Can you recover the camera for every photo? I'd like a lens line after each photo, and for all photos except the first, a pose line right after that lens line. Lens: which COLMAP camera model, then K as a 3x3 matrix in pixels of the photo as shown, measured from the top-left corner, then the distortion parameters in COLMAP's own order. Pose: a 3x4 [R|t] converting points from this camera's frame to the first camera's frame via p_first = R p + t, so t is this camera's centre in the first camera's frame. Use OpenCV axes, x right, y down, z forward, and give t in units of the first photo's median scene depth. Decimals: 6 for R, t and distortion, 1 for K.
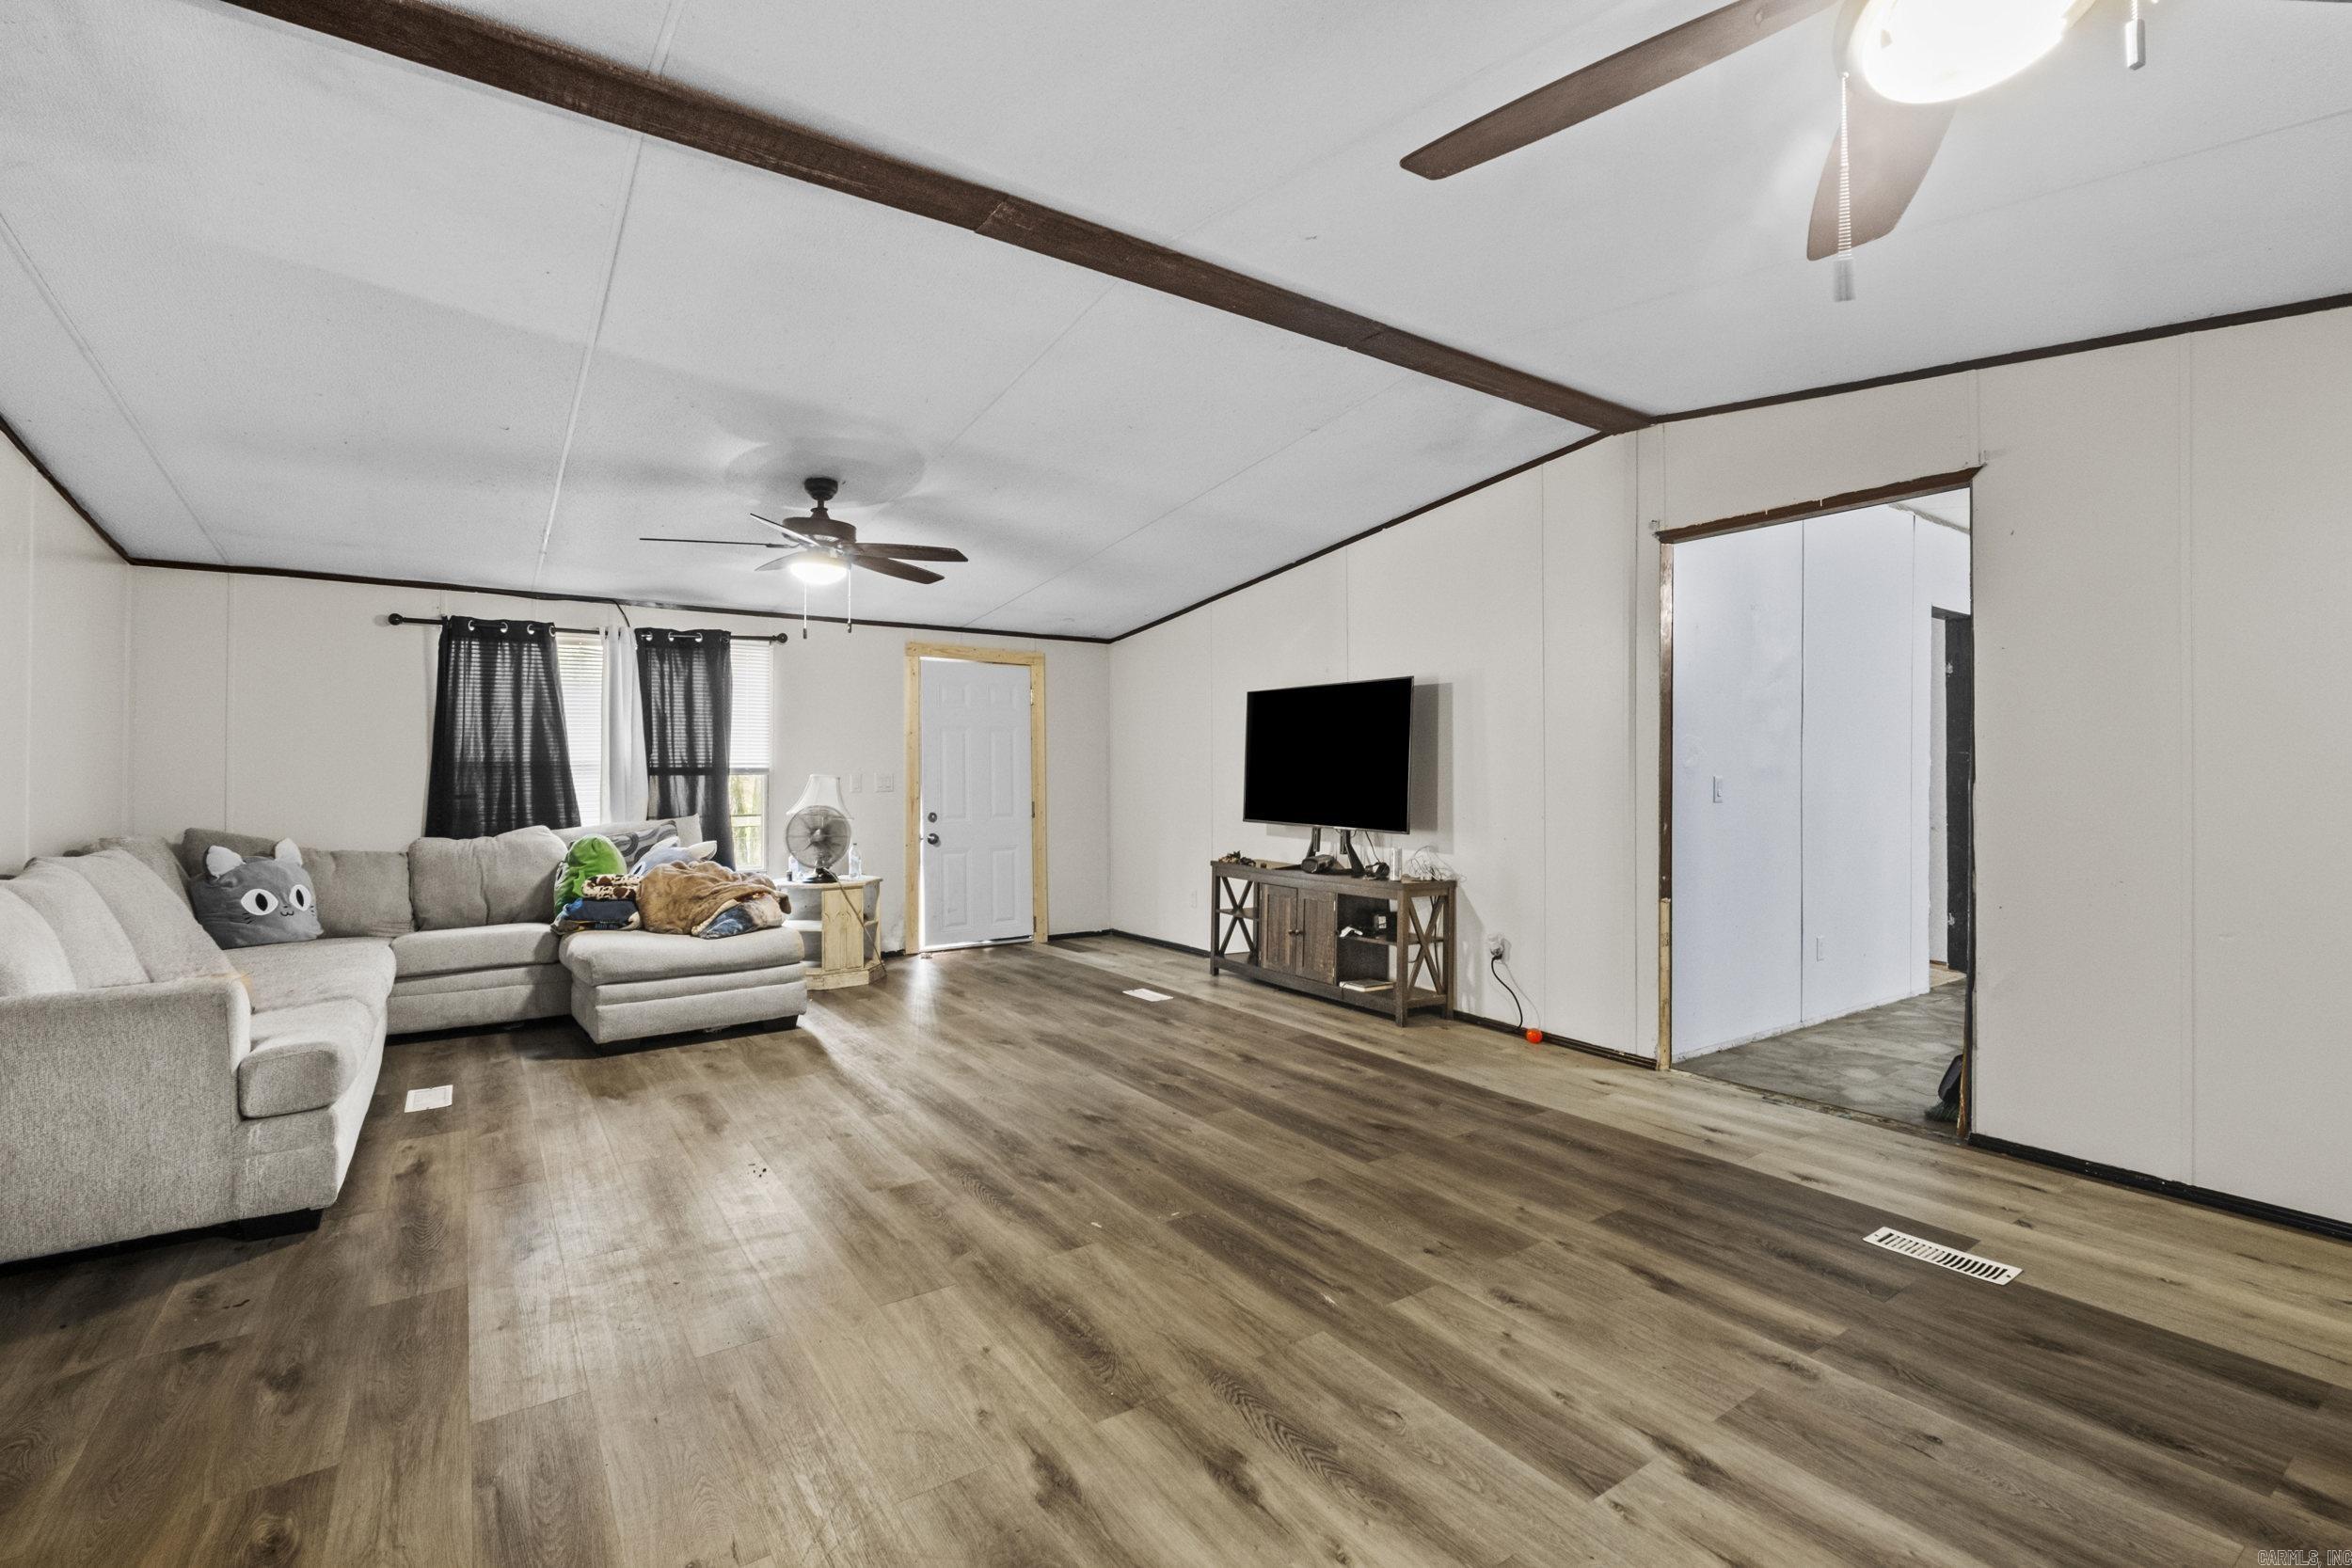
lens RADIAL K [[1038.8, 0, 1160.5], [0, 1038.8, 785.5], [0, 0, 1]] dist [-0.004517, -0.000643]
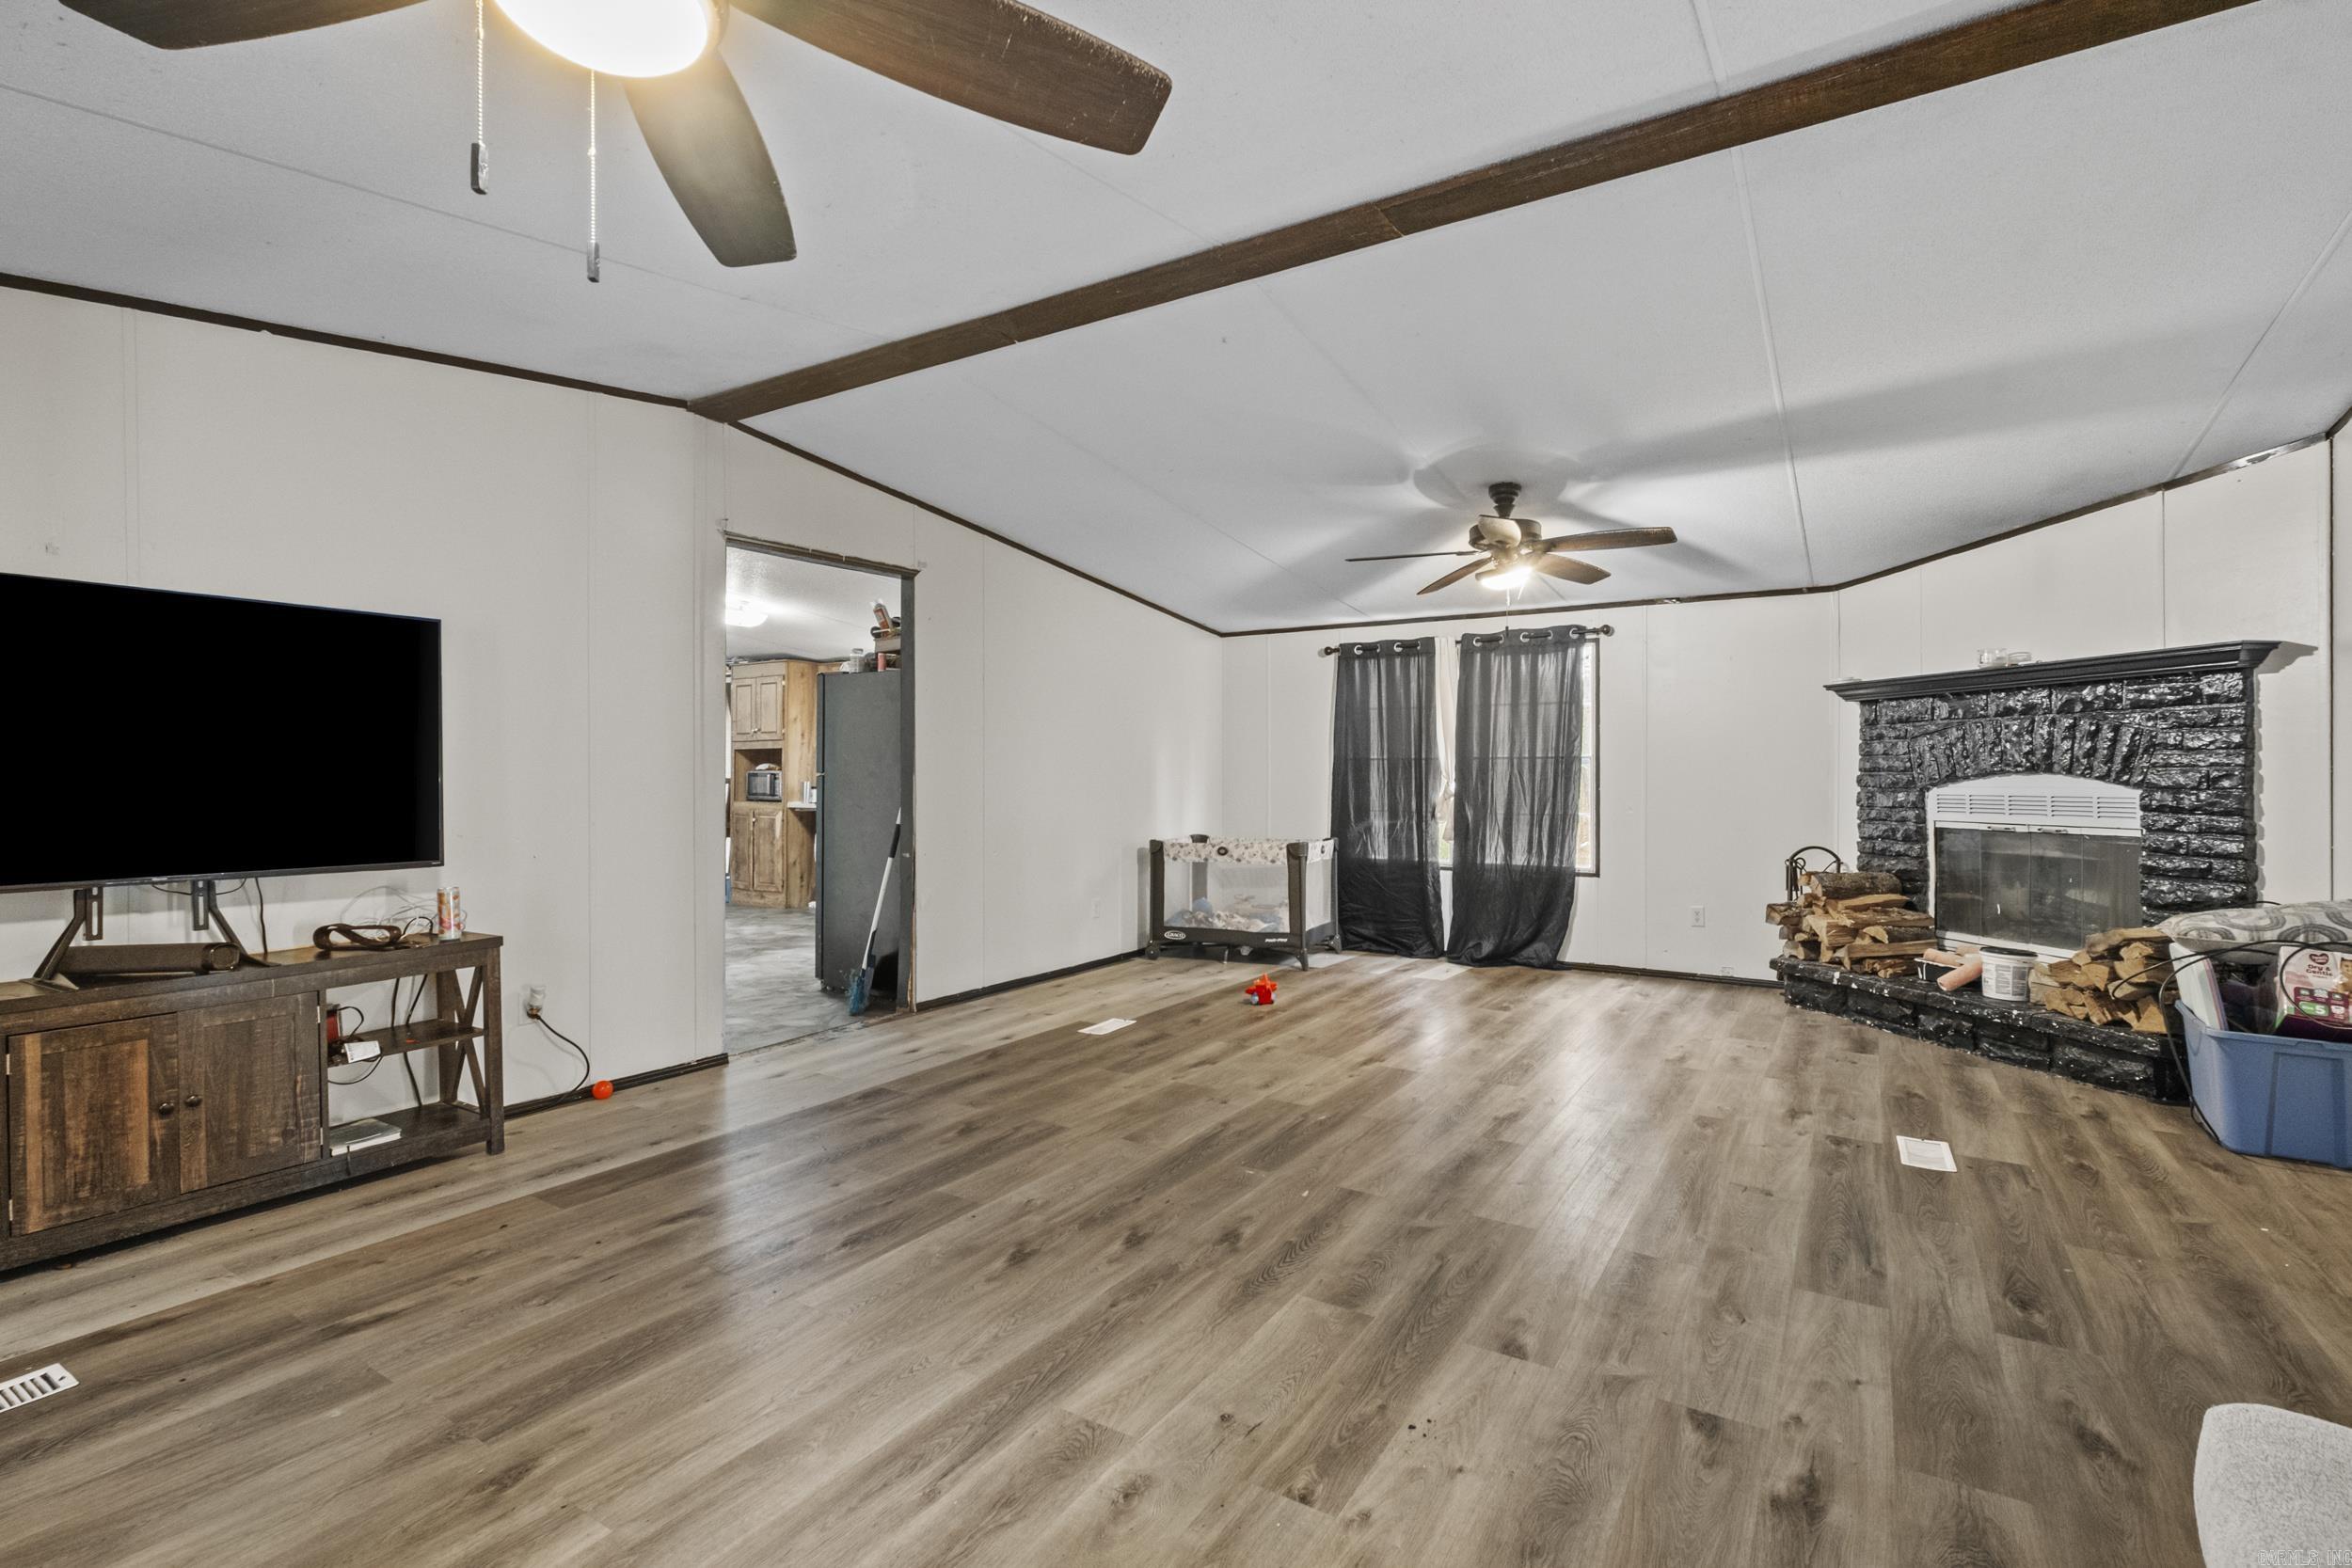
lens RADIAL K [[1085.4, 0, 1176.0], [0, 1085.4, 784.0], [0, 0, 1]] dist [-0.005393, -0.000563]
pose [[-0.400599, -0.013371, 0.916156, -0.837551], [0.012162, 0.999728, 0.019909, -0.018069], [-0.916173, 0.019118, -0.400328, 1.275333]]
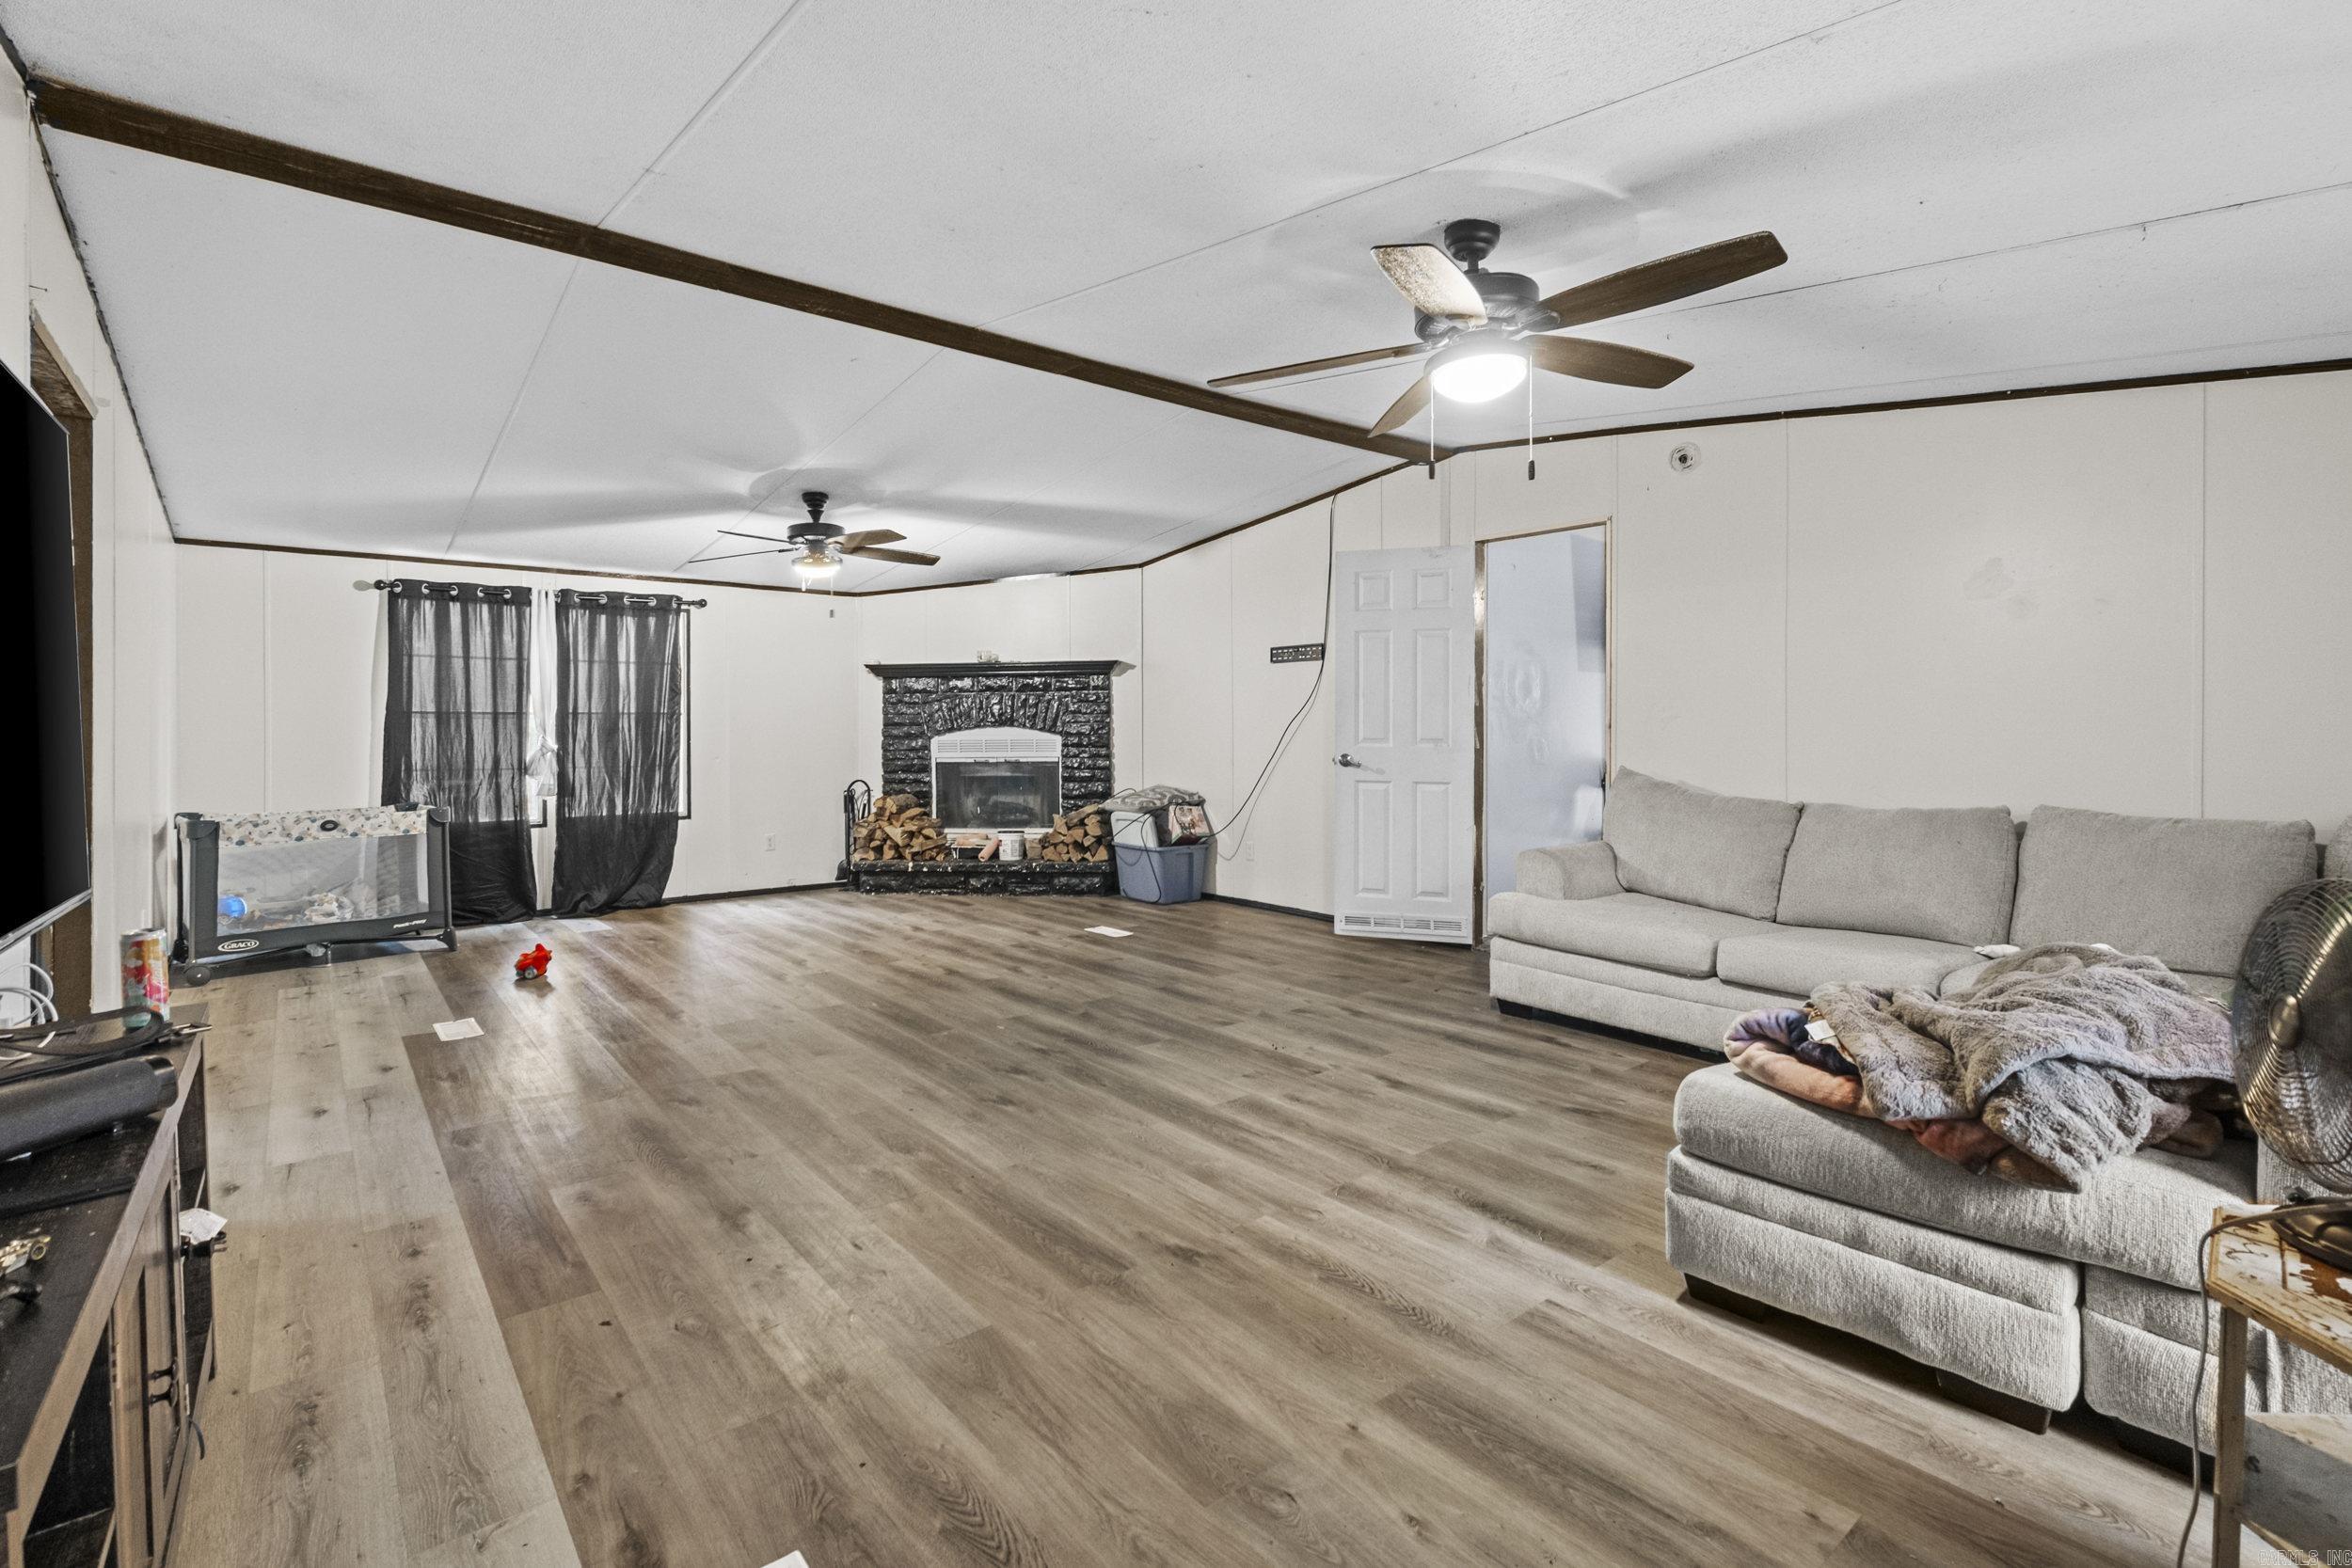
lens RADIAL K [[1075.4, 0, 1166.0], [0, 1075.4, 737.9], [0, 0, 1]] dist [-0.002337, -0.000299]
pose [[-0.995708, 0.000250, -0.092555, -0.126139], [-0.001944, 0.999719, 0.023618, -0.022307], [0.092534, 0.023696, -0.995427, 2.079486]]
